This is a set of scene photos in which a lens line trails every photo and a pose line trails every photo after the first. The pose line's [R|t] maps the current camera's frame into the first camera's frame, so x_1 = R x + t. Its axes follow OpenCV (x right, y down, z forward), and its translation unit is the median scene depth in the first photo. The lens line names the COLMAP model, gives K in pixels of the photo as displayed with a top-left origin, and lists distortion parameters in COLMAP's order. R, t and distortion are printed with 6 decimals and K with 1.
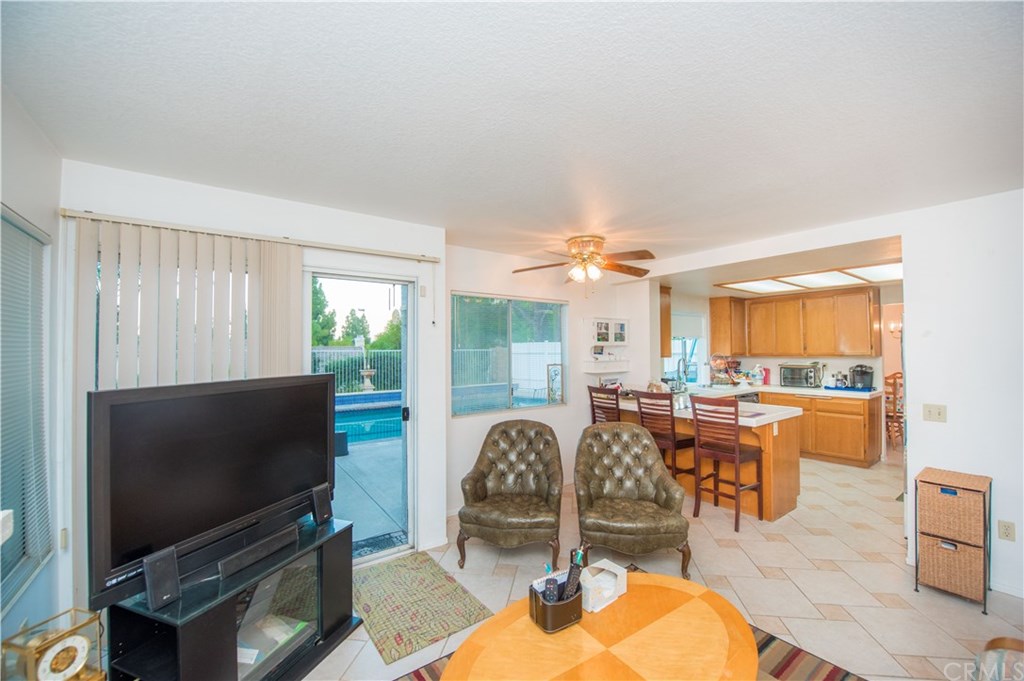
lens RADIAL K [[412.7, 0, 522.6], [0, 412.7, 339.7], [0, 0, 1]] dist [-0.014981, -0.002168]
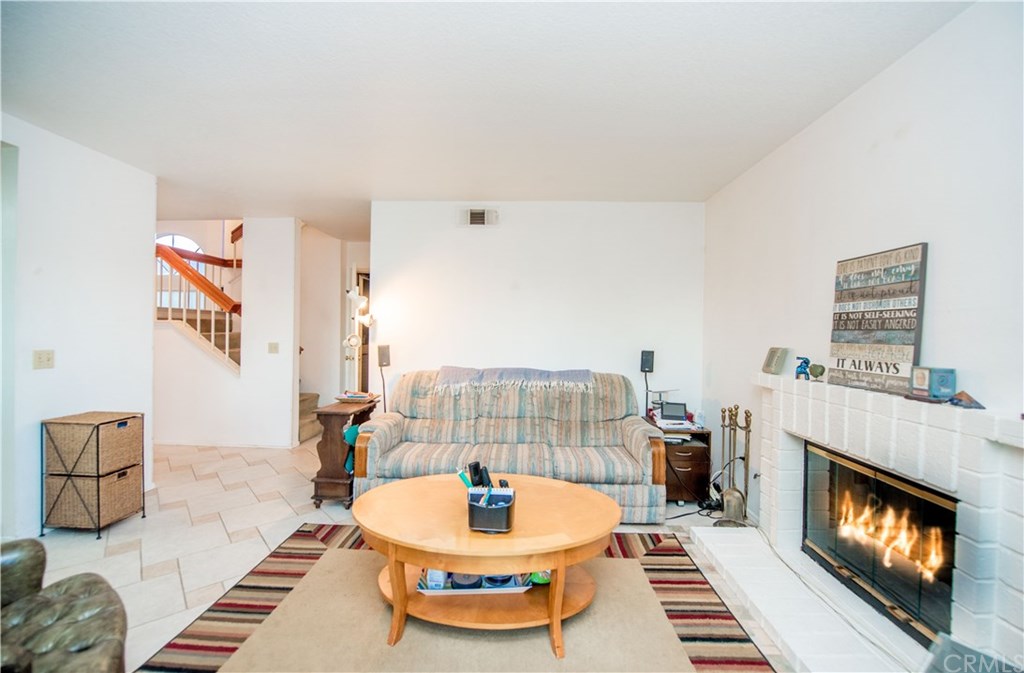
lens RADIAL K [[412.7, 0, 520.8], [0, 412.7, 335.4], [0, 0, 1]] dist [-0.014981, -0.002168]
pose [[-0.766653, -0.019669, 0.641760, -0.190030], [-0.028879, 0.999575, -0.003863, 0.050004], [-0.641412, -0.021495, -0.766896, 0.504374]]
